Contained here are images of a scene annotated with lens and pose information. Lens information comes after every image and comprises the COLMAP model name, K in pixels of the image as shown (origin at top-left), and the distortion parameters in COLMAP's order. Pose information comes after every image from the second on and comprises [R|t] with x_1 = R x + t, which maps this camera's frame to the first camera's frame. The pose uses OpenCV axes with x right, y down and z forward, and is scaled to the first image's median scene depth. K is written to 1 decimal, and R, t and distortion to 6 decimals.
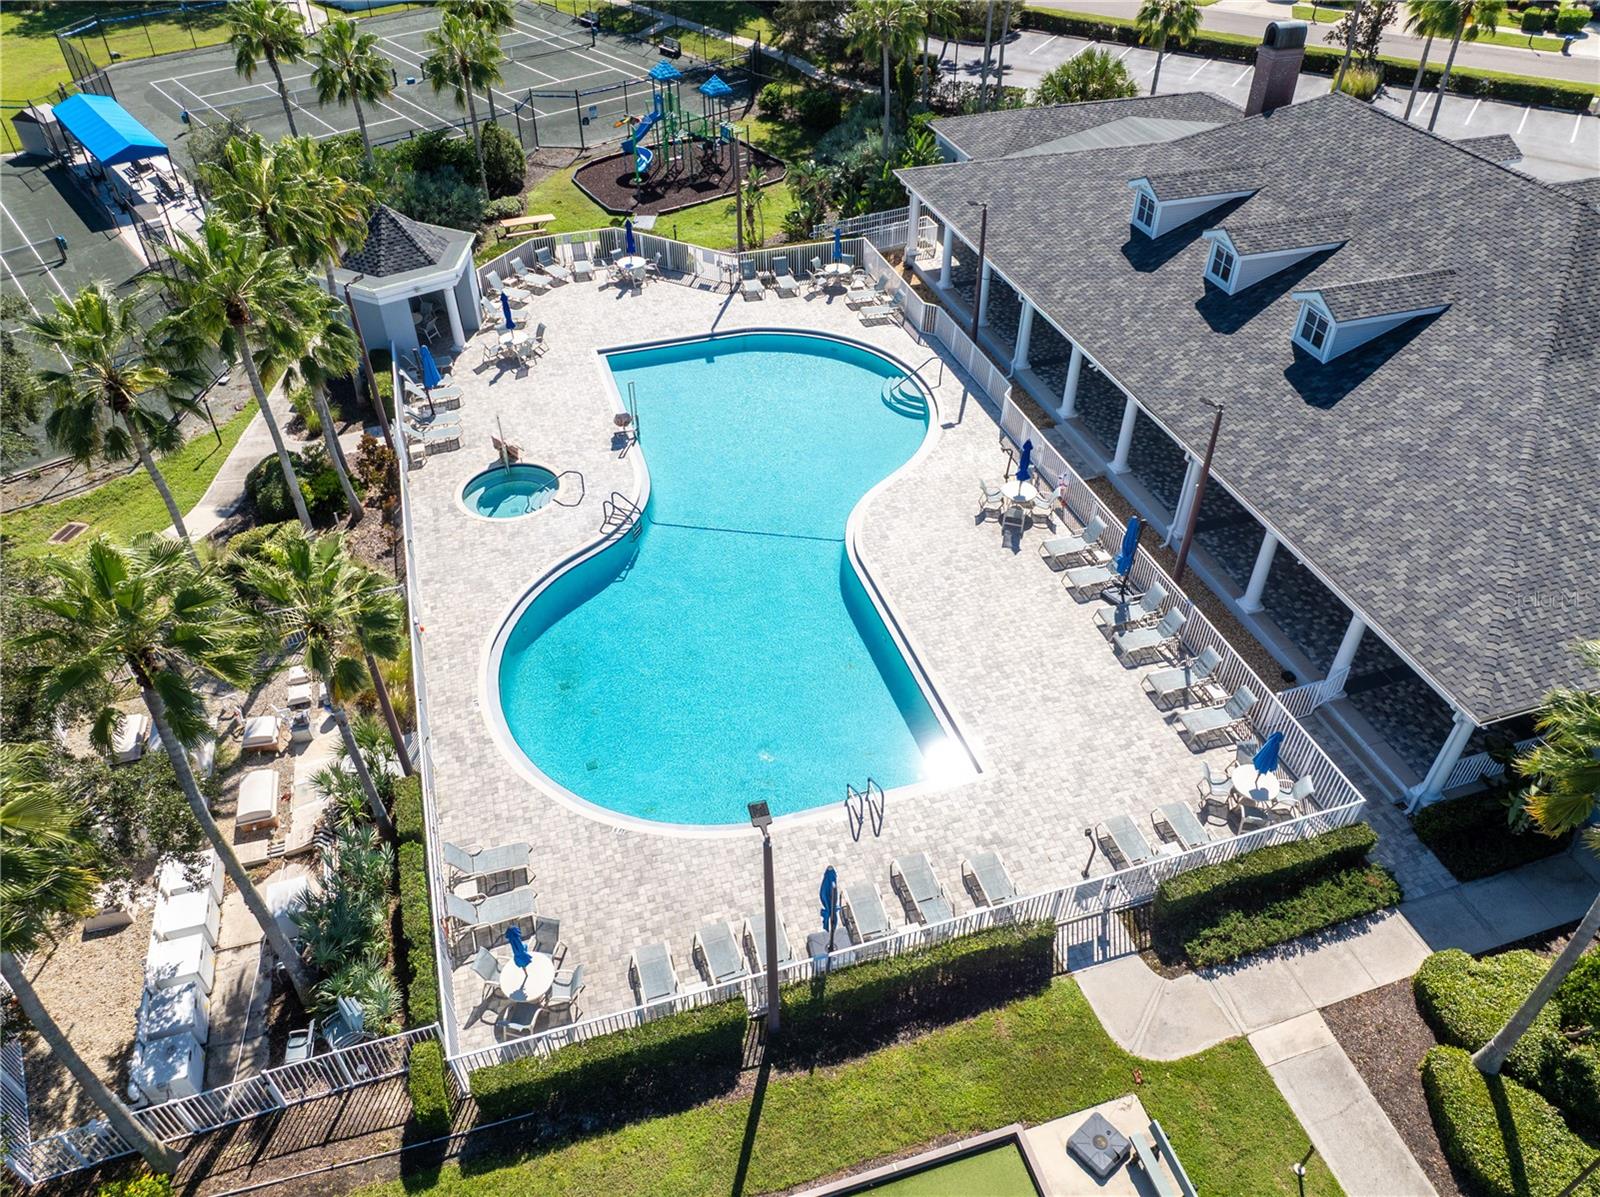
lens RADIAL K [[1121.6, 0, 801.2], [0, 1121.6, 591.1], [0, 0, 1]] dist [-0.031731, -0.002887]
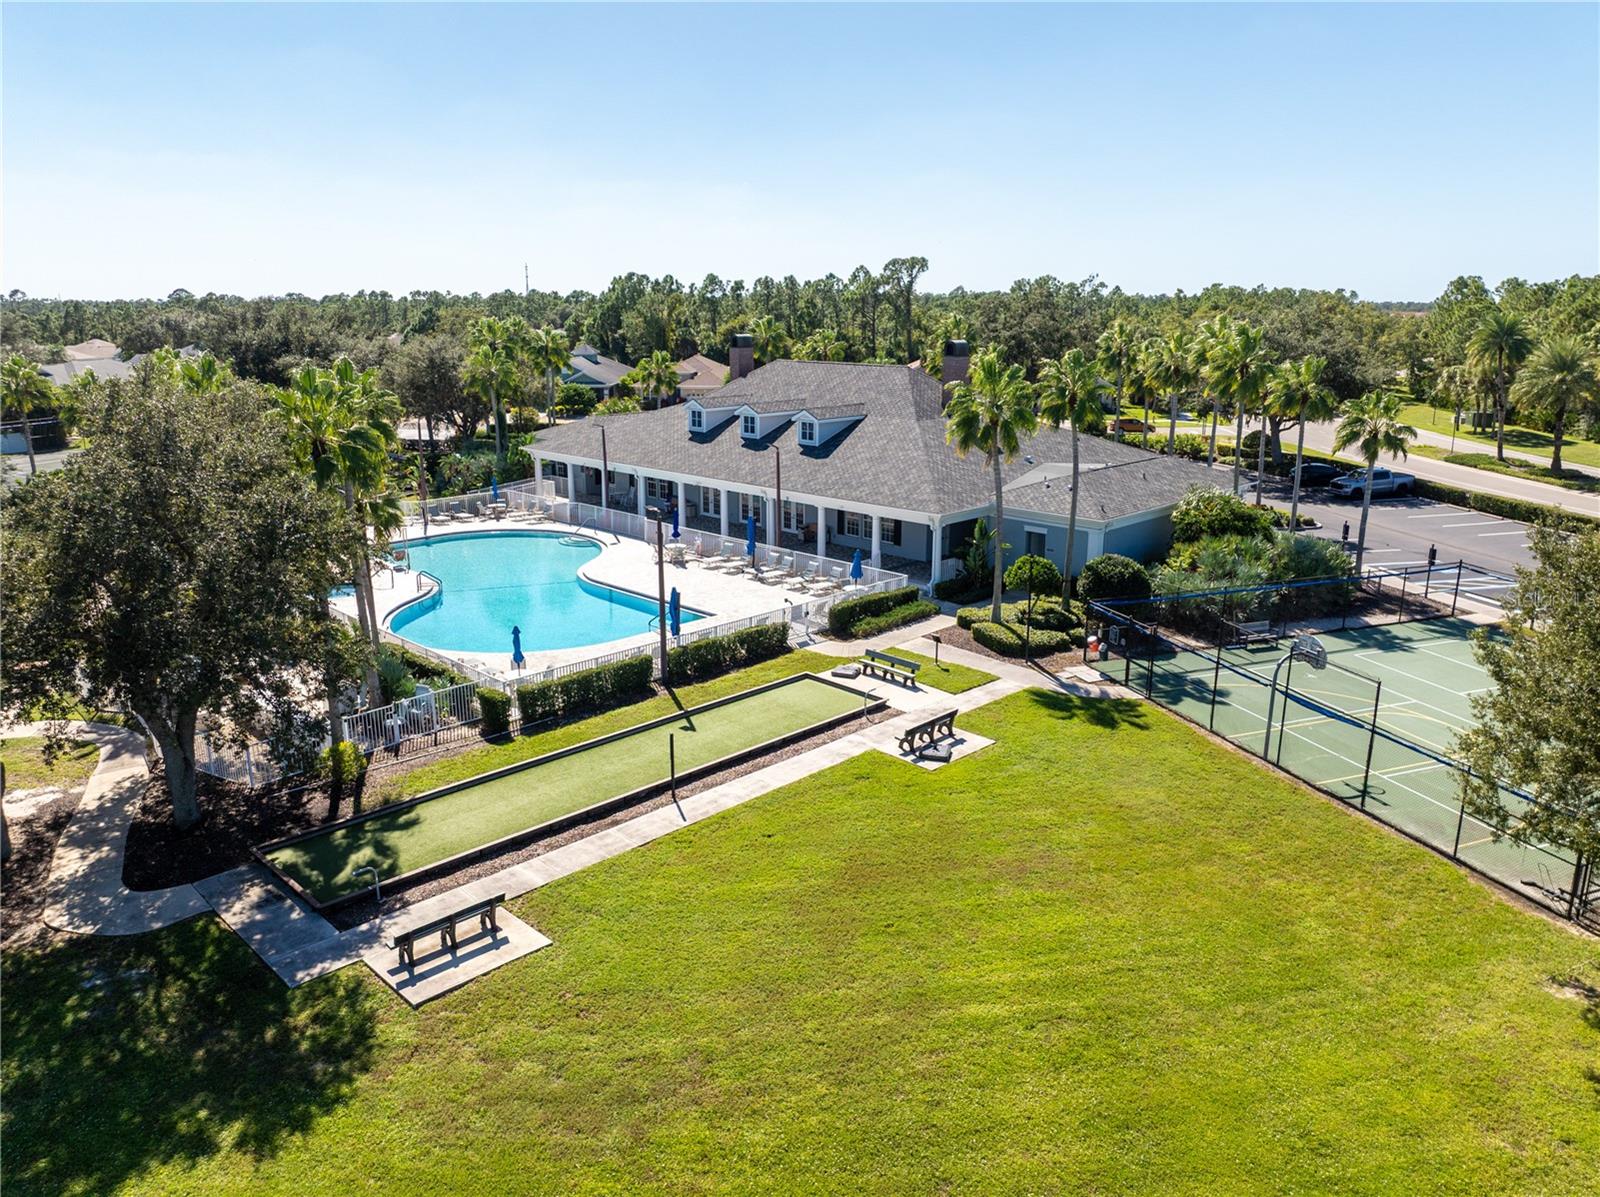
lens RADIAL K [[1121.6, 0, 801.2], [0, 1121.6, 591.1], [0, 0, 1]] dist [-0.031731, -0.002887]
pose [[0.882901, -0.108240, 0.456914, -1.793582], [0.294154, 0.885967, -0.358519, 2.748994], [-0.366005, 0.450940, 0.814060, -1.685962]]
